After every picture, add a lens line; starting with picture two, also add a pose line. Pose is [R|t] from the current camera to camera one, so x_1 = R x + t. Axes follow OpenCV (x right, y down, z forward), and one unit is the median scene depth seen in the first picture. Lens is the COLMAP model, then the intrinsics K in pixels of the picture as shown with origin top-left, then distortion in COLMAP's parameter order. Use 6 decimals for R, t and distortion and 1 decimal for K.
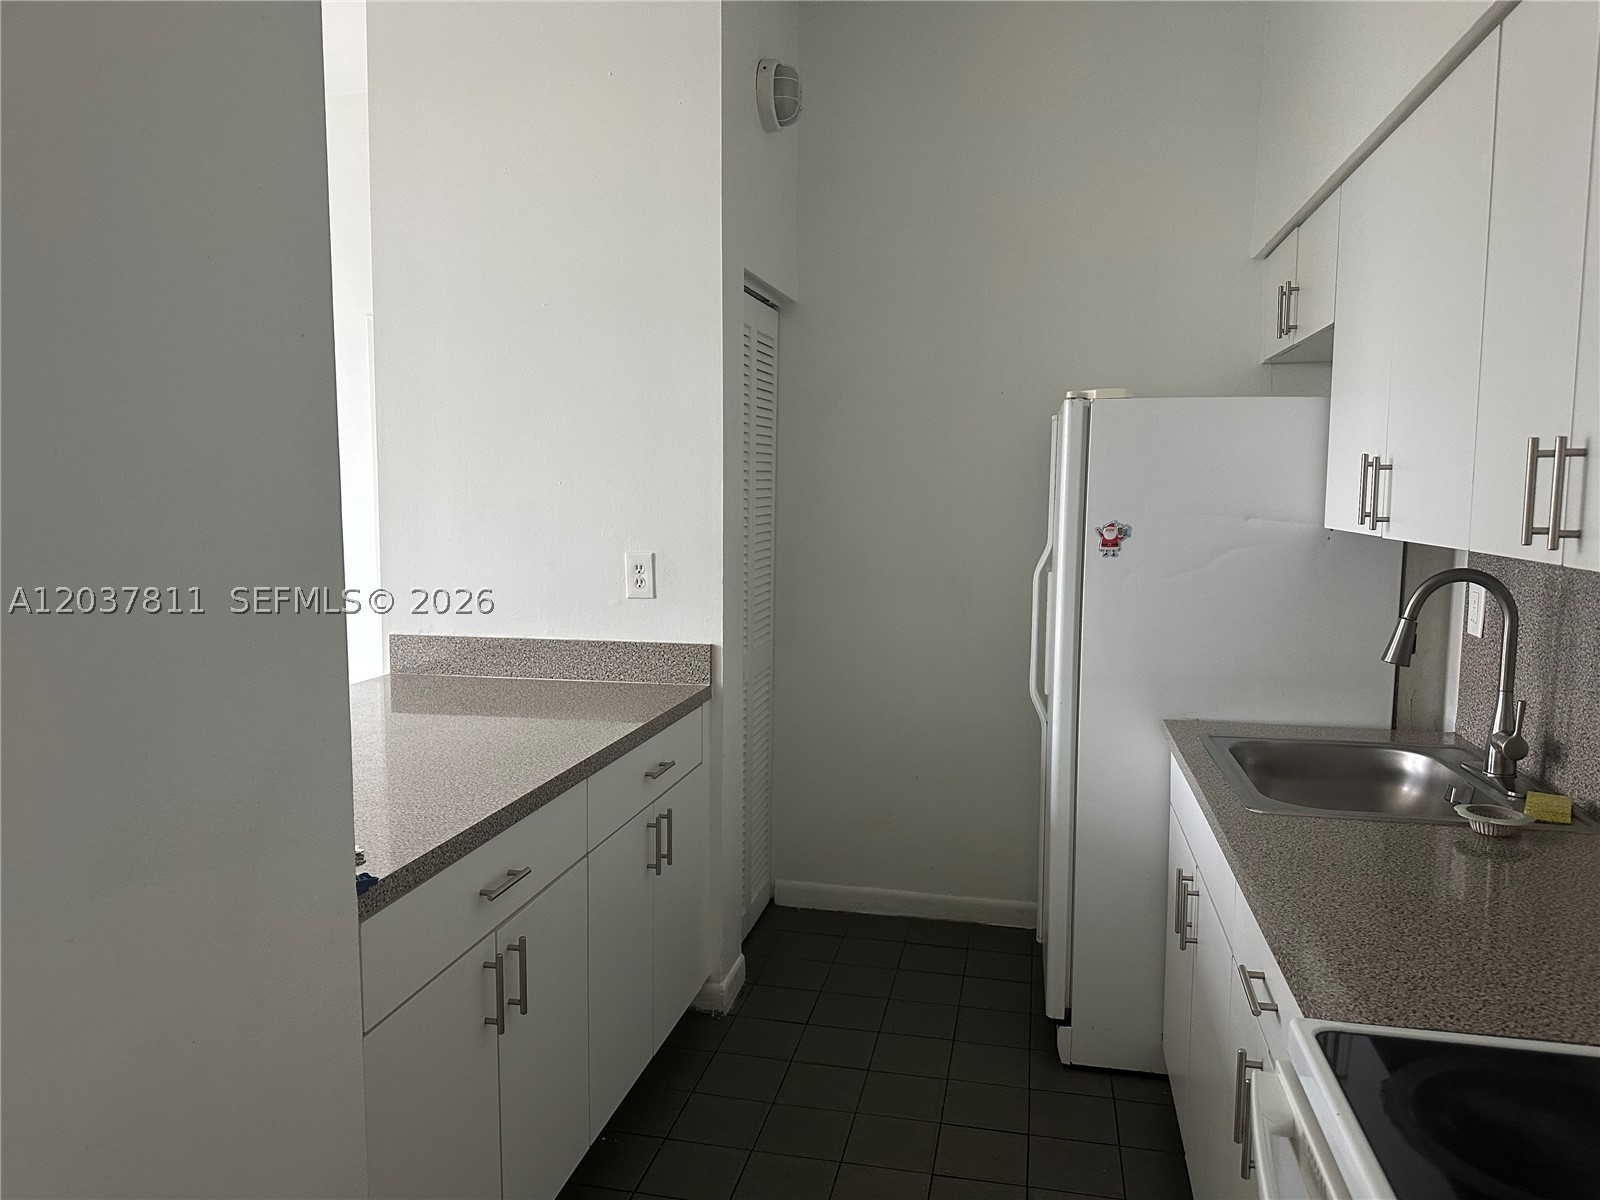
lens RADIAL K [[1125.5, 0, 801.7], [0, 1125.5, 600.6], [0, 0, 1]] dist [0.059065, -0.062077]
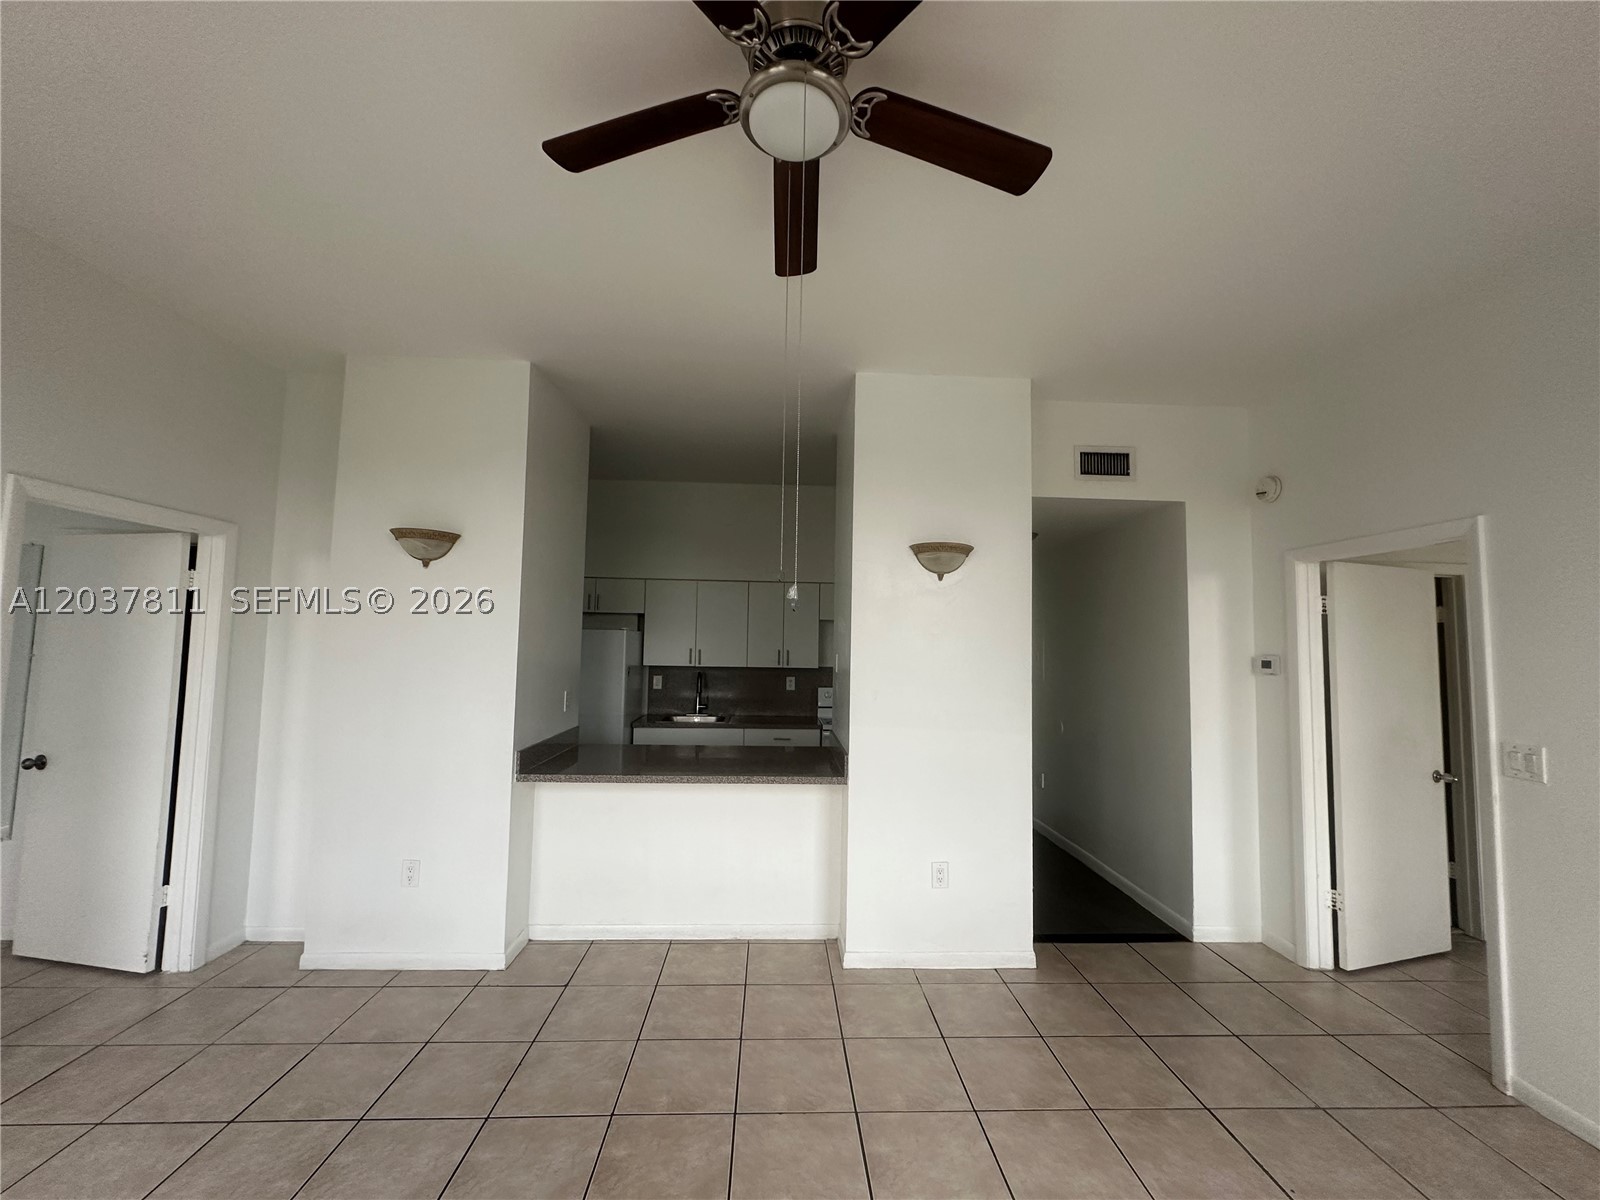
lens RADIAL K [[636.4, 0, 800.0], [0, 636.4, 603.1], [0, 0, 1]] dist [0.000293, -0.000631]
pose [[-0.252691, 0.050295, 0.966239, -1.647786], [0.080882, 0.996251, -0.030705, -0.153283], [-0.964160, 0.070393, -0.255811, 0.947833]]
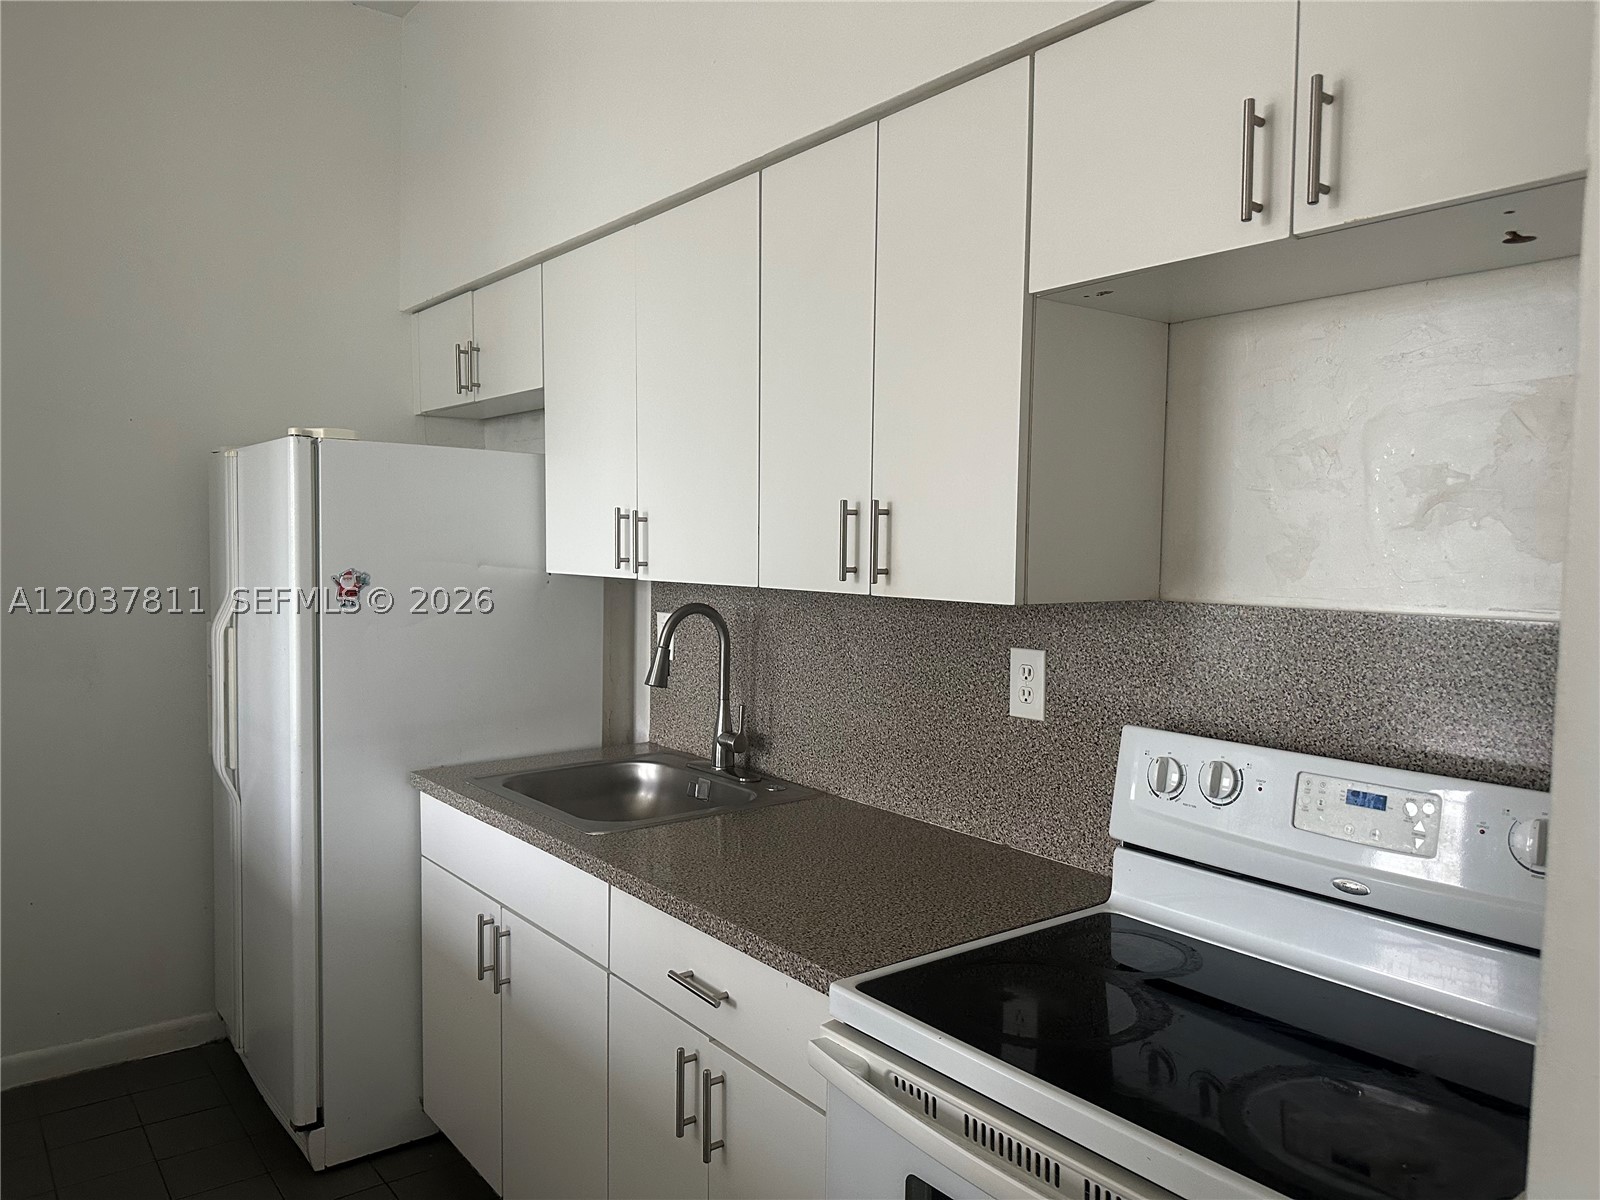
lens RADIAL K [[1125.5, 0, 805.5], [0, 1125.5, 602.4], [0, 0, 1]] dist [0.059065, -0.062077]
pose [[0.642818, -0.040606, 0.764942, -0.198008], [0.070508, 0.997491, -0.006301, -0.009533], [-0.762767, 0.057985, 0.644068, 0.099543]]
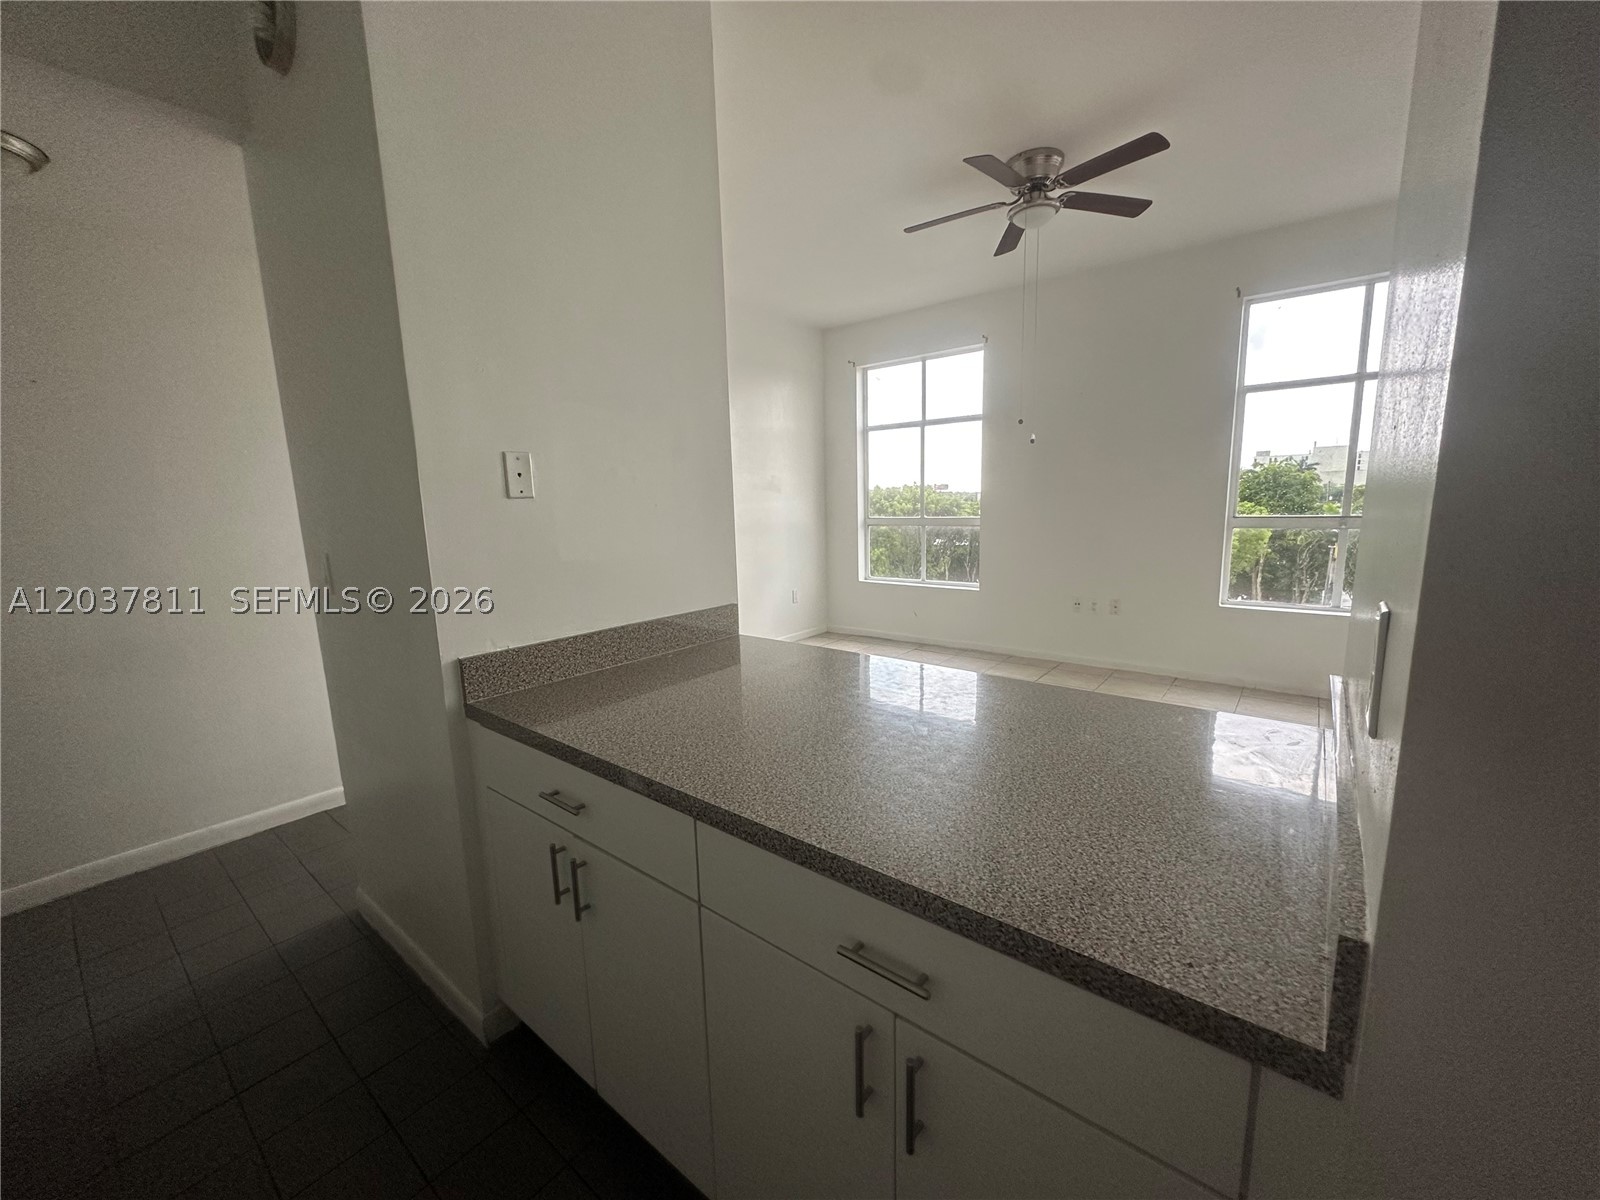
lens RADIAL K [[636.4, 0, 802.5], [0, 636.4, 601.9], [0, 0, 1]] dist [0.000293, -0.000631]
pose [[-0.446020, 0.147813, -0.882733, 0.129190], [-0.070743, 0.977361, 0.199402, -0.075807], [0.892223, 0.151384, -0.425466, 1.008379]]
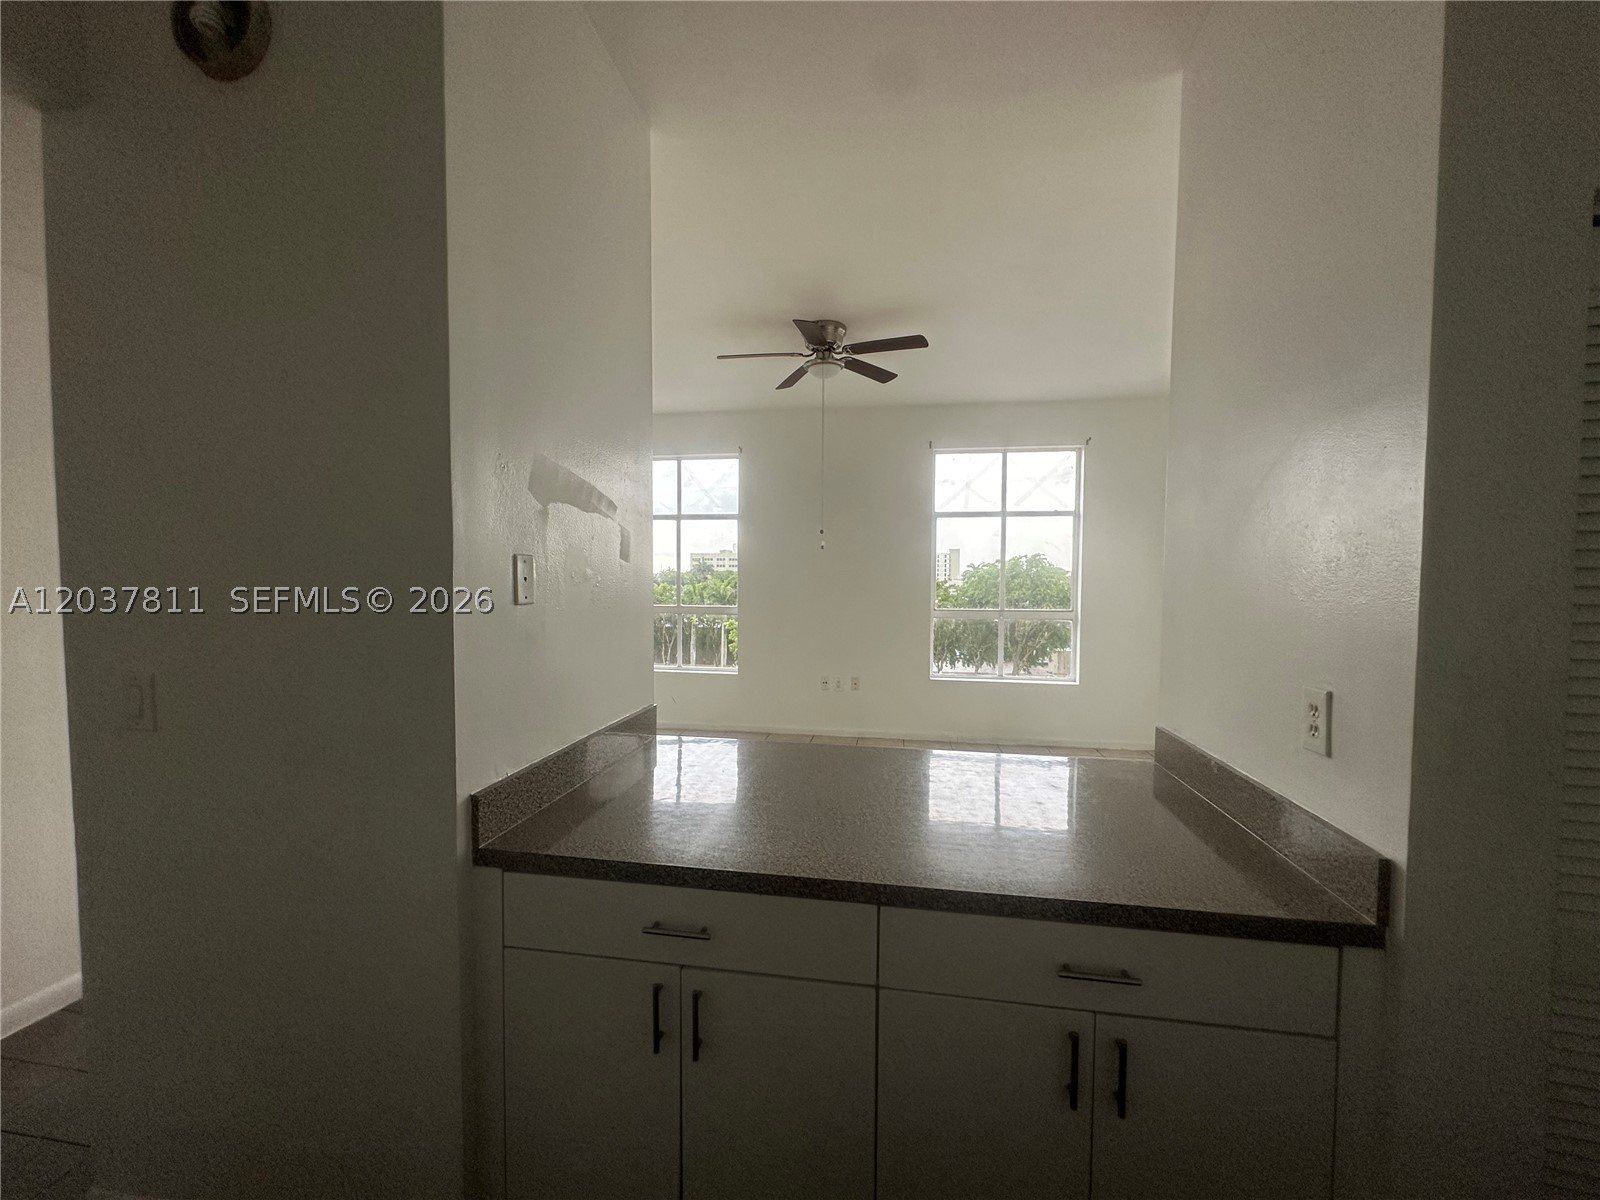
lens RADIAL K [[636.4, 0, 803.0], [0, 636.4, 602.8], [0, 0, 1]] dist [0.000293, -0.000631]
pose [[0.054039, 0.035712, -0.997900, 0.255370], [-0.112466, 0.993219, 0.029454, -0.077400], [0.992185, 0.110638, 0.057689, 0.715643]]
